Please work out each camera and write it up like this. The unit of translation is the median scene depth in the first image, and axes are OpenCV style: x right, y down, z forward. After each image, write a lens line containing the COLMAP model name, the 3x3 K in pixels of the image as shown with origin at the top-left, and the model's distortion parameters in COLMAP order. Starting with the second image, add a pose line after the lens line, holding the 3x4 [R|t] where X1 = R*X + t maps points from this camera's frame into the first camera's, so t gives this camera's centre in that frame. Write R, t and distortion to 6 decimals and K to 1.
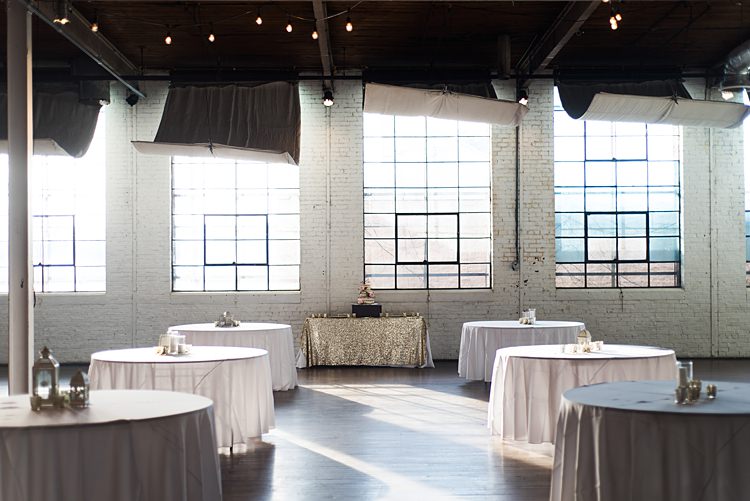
lens RADIAL K [[1105.7, 0, 375.4], [0, 1105.7, 252.2], [0, 0, 1]] dist [0.015203, 0.000000]
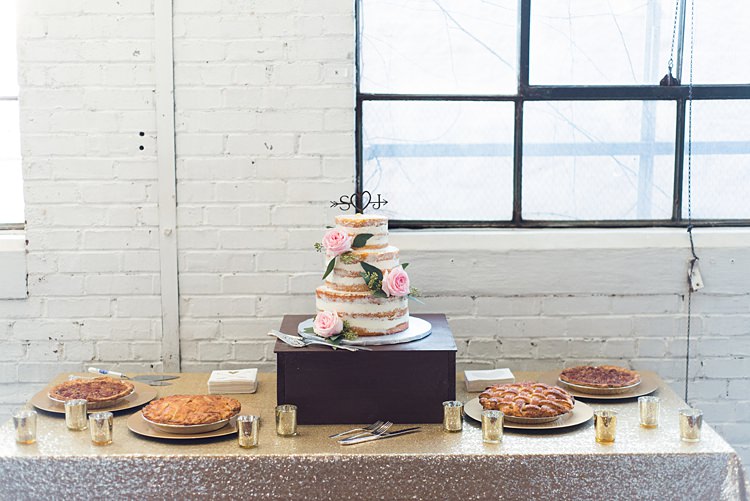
lens RADIAL K [[1075.2, 0, 372.5], [0, 1075.2, 250.3], [0, 0, 1]] dist [0.004977, 0.000000]
pose [[0.999762, 0.004845, -0.021266, -0.003495], [-0.001626, 0.988857, 0.148858, 0.009426], [0.021751, -0.148788, 0.988630, 0.808215]]
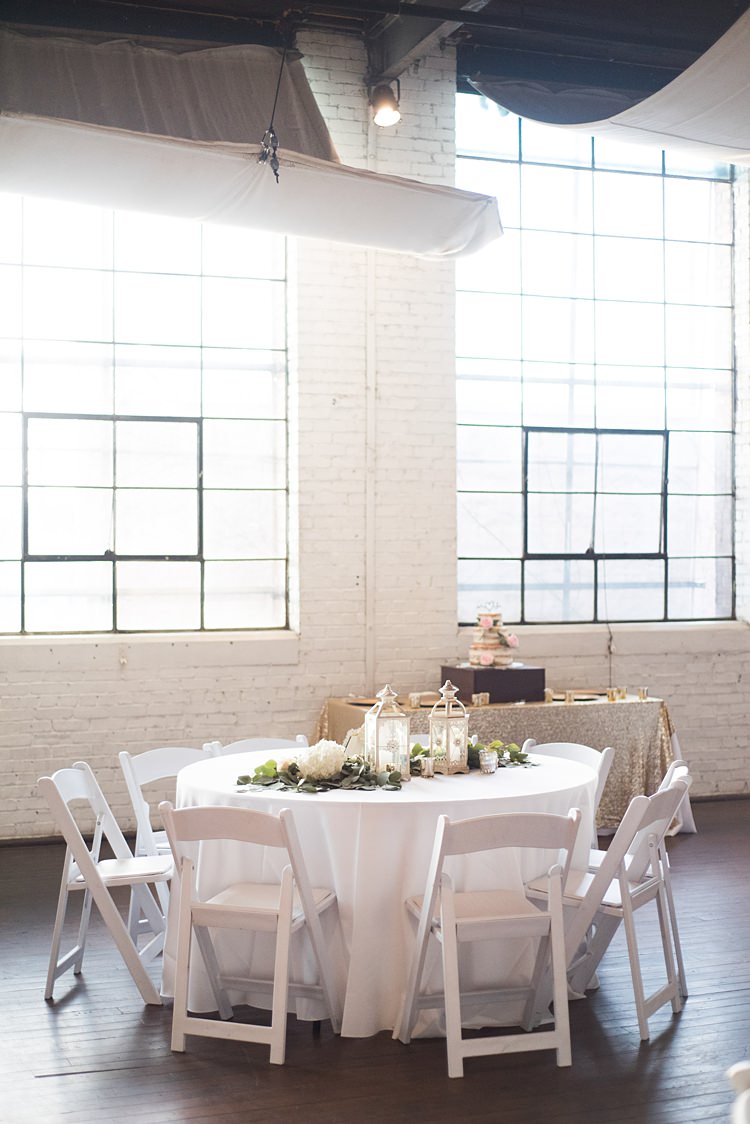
lens RADIAL K [[1657.1, 0, 374.6], [0, 1657.1, 558.8], [0, 0, 1]] dist [0.015203, 0.000000]
pose [[0.941463, 0.004093, 0.337093, -0.226050], [-0.006710, 0.999956, 0.006597, 0.007464], [-0.337051, -0.008473, 0.941448, 0.473095]]
